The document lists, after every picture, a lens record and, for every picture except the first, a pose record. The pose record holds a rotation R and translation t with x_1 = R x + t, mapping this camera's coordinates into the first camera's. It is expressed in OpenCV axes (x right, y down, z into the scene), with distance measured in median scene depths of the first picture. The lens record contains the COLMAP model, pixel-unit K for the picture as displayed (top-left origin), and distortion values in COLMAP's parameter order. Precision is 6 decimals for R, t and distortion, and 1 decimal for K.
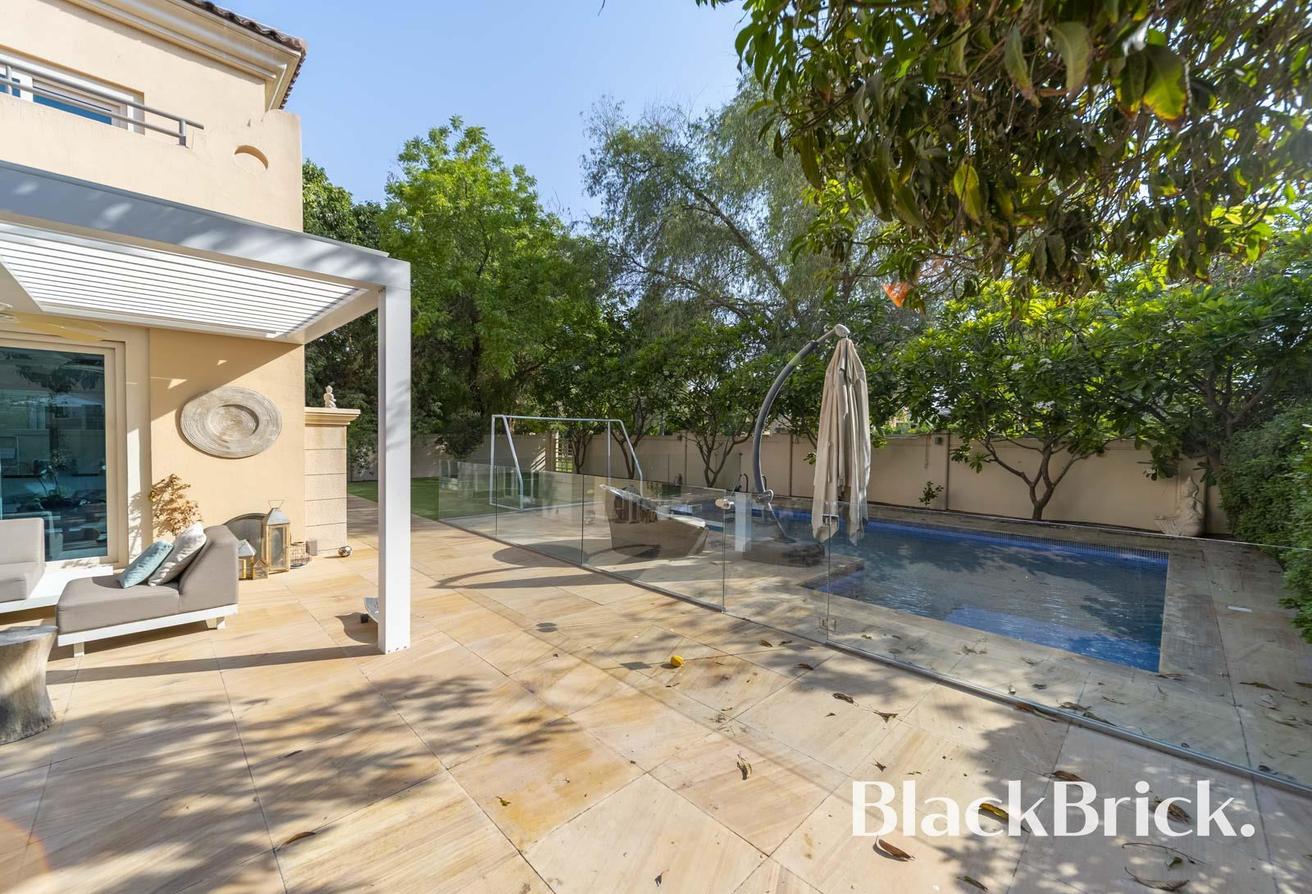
lens RADIAL K [[516.1, 0, 653.2], [0, 516.1, 450.8], [0, 0, 1]] dist [0.012621, -0.002411]
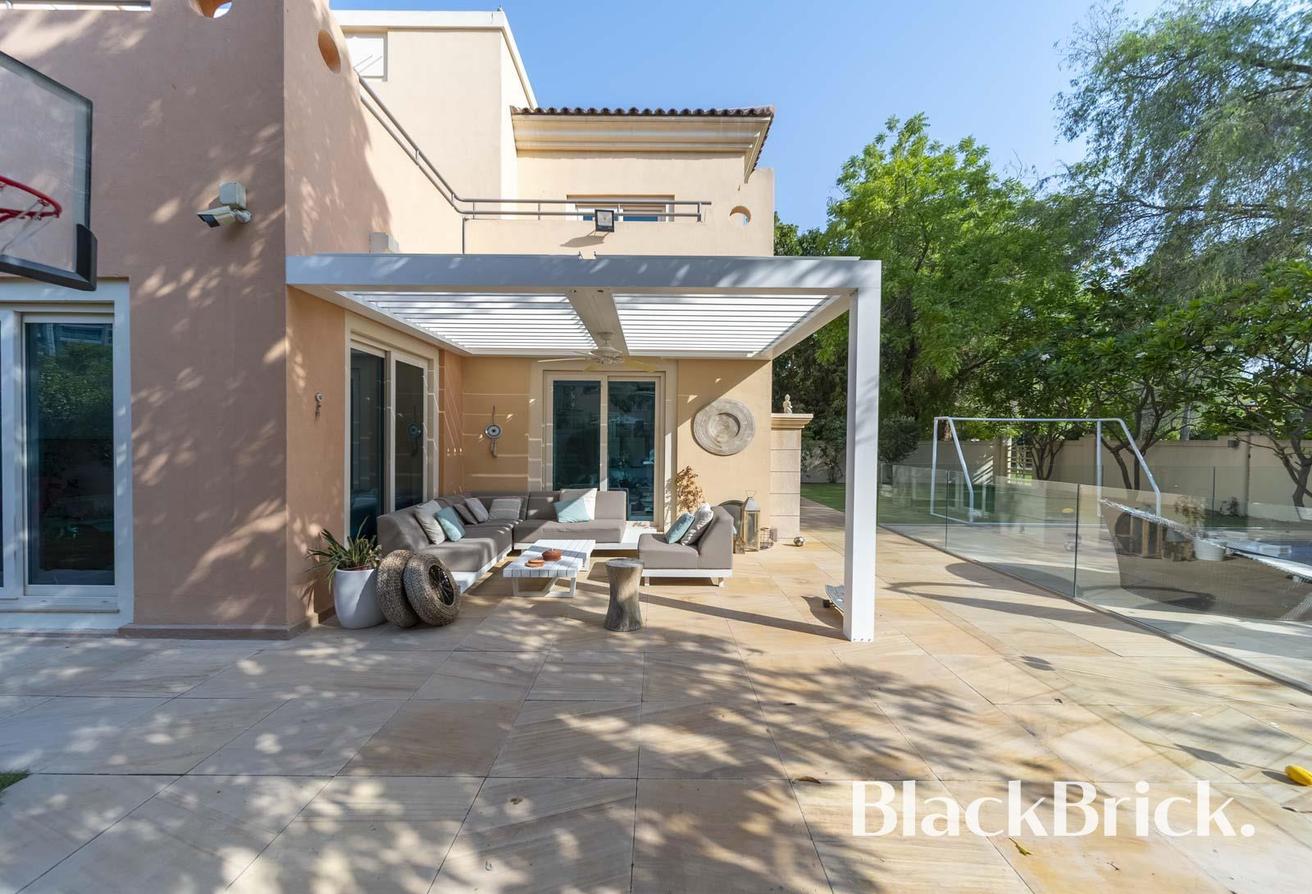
lens RADIAL K [[516.1, 0, 655.2], [0, 516.1, 449.3], [0, 0, 1]] dist [0.012621, -0.002411]
pose [[0.718623, 0.005683, -0.695376, -0.052801], [-0.020071, 0.999720, -0.012572, 0.018621], [0.695110, 0.022991, 0.718536, -0.018489]]
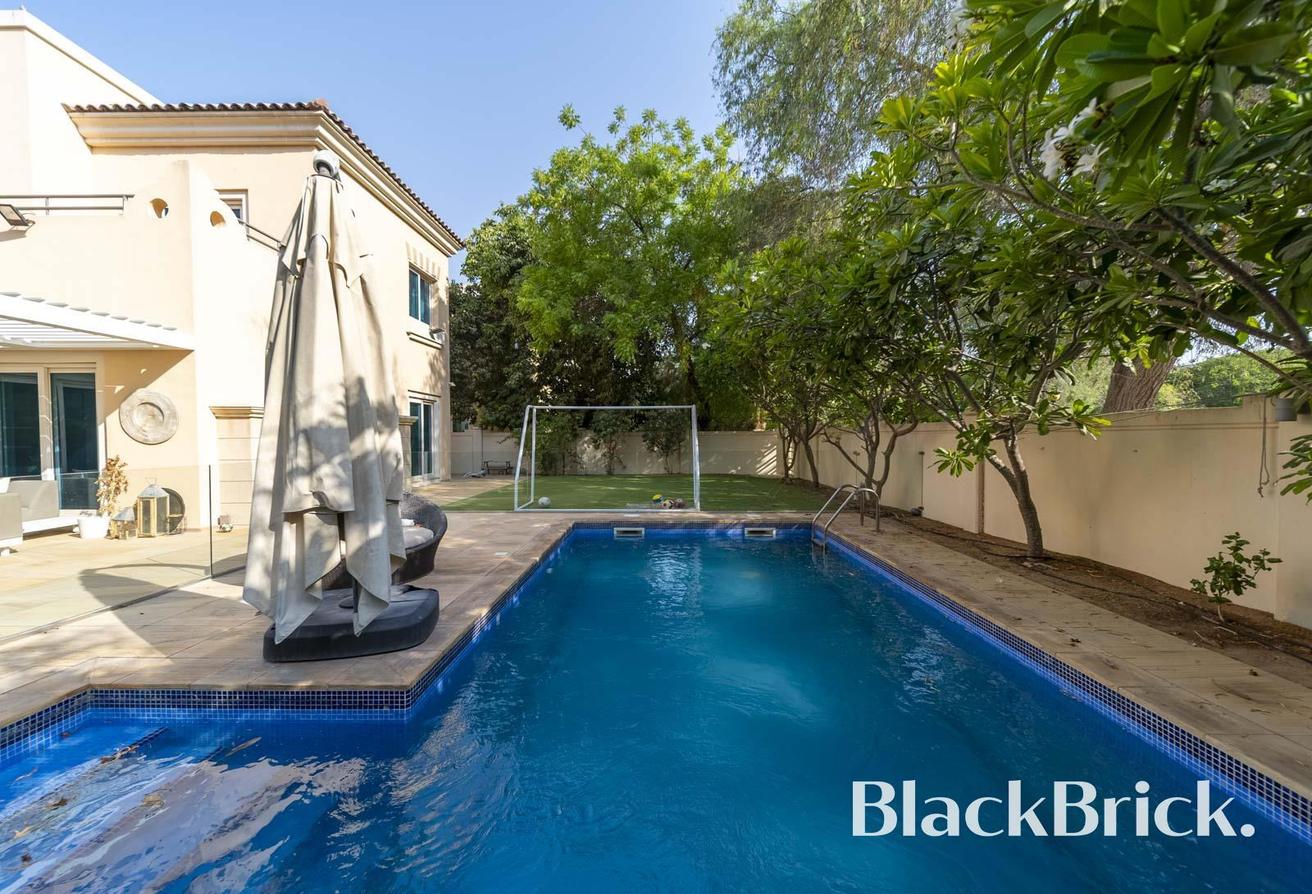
lens RADIAL K [[516.1, 0, 654.8], [0, 516.1, 447.0], [0, 0, 1]] dist [0.012621, -0.002411]
pose [[0.705163, 0.004915, -0.709028, 0.984673], [-0.011439, 0.999925, -0.004446, 0.012724], [0.708953, 0.011246, 0.705166, 0.963836]]
